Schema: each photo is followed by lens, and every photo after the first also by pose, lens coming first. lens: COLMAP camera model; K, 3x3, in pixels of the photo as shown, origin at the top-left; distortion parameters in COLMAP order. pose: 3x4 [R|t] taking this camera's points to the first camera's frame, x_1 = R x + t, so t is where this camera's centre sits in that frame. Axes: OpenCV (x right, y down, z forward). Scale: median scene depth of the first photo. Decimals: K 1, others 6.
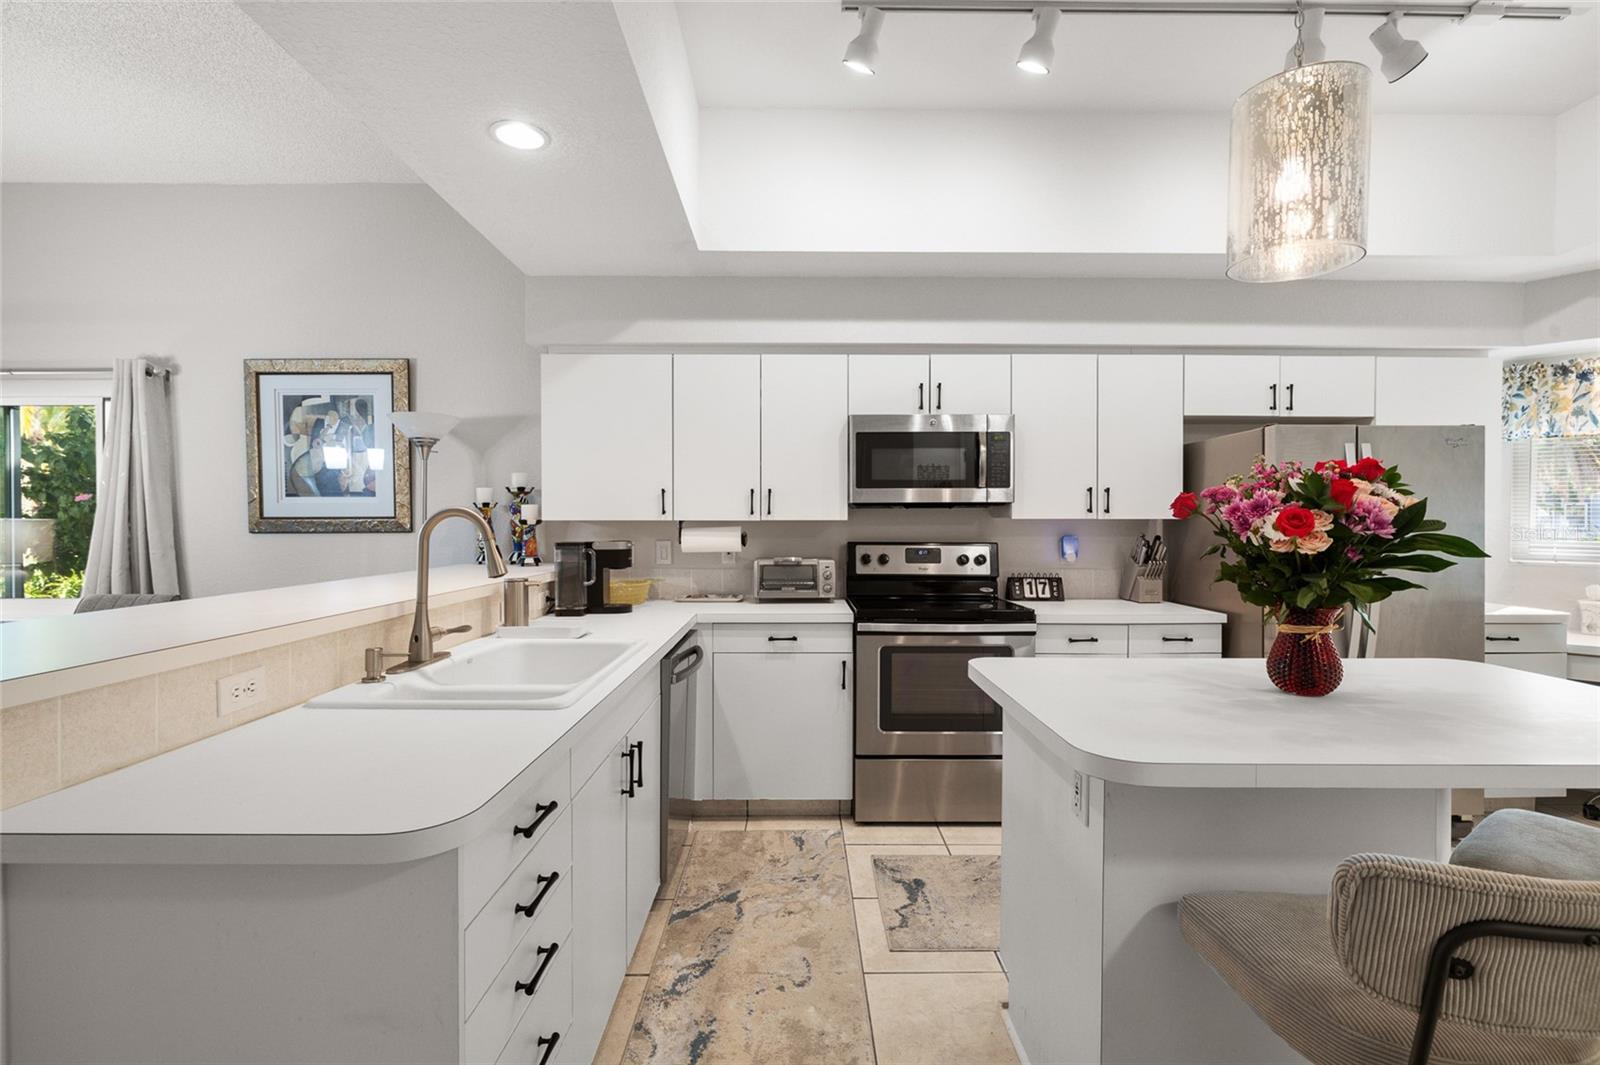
lens RADIAL K [[722.0, 0, 801.5], [0, 722.0, 528.0], [0, 0, 1]] dist [-0.001164, 0.000030]
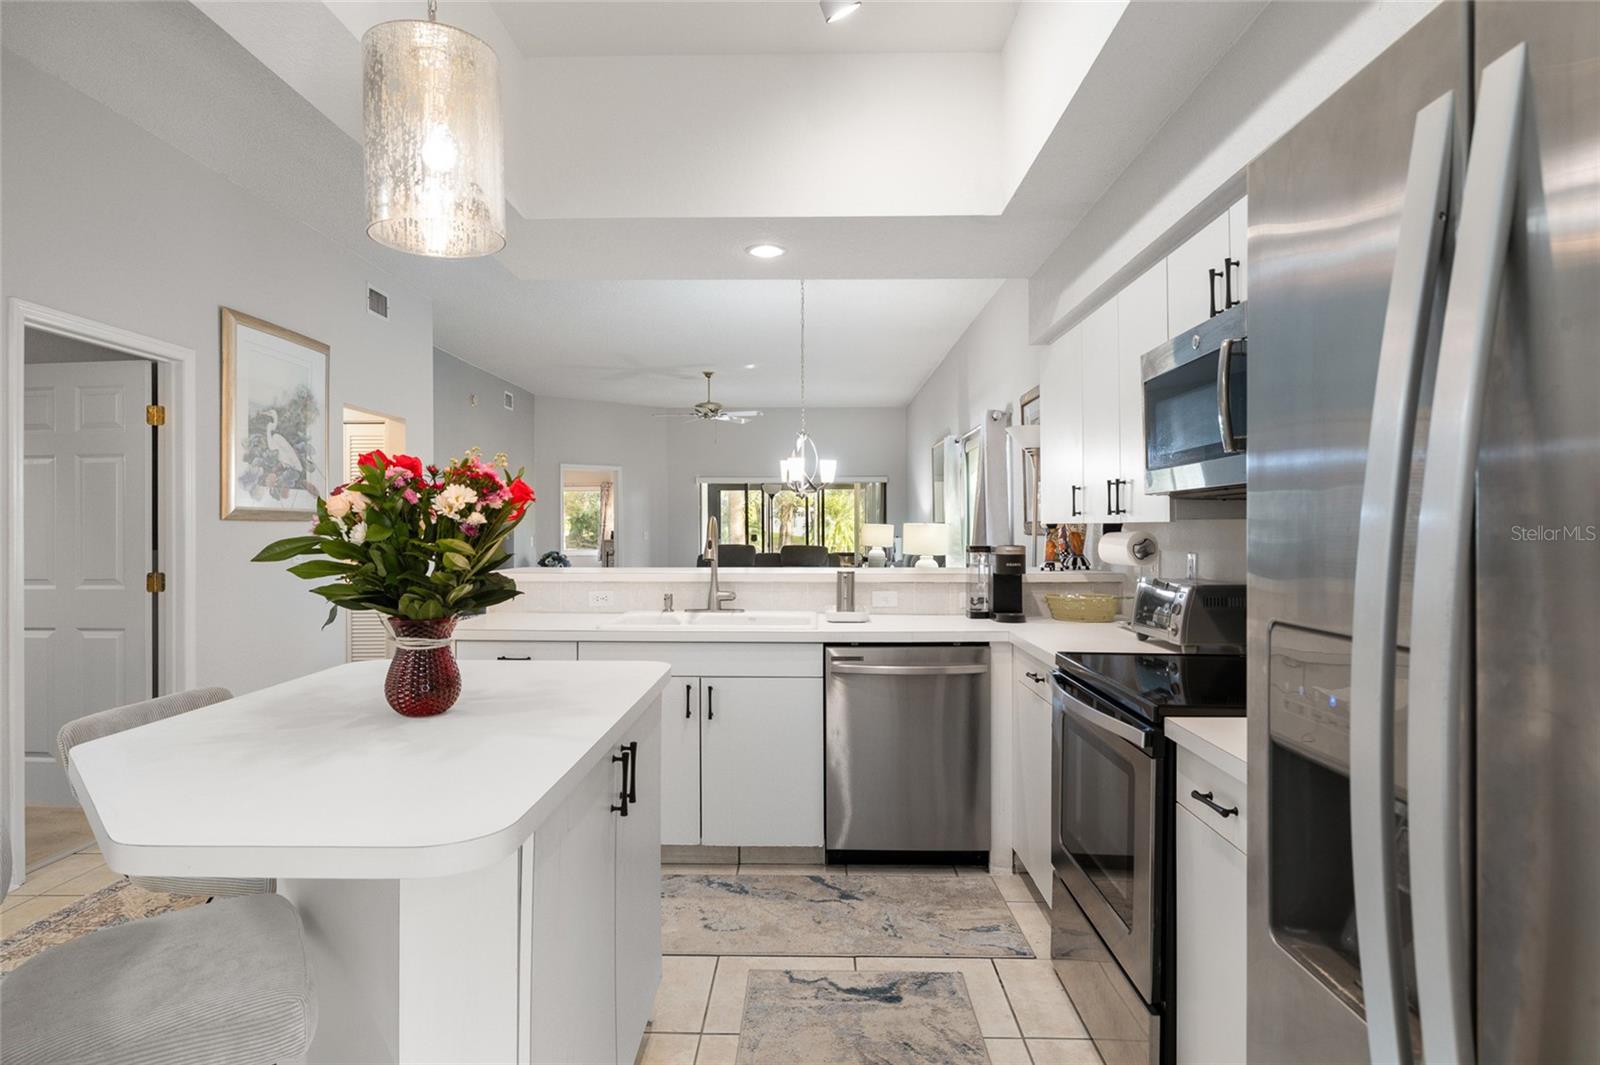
lens RADIAL K [[900.8, 0, 792.9], [0, 900.8, 524.2], [0, 0, 1]] dist [0.002498, 0.000327]
pose [[-0.036958, 0.006749, -0.999294, 1.106002], [-0.005227, 0.999962, 0.006947, -0.018150], [0.999303, 0.005481, -0.036921, 0.916475]]
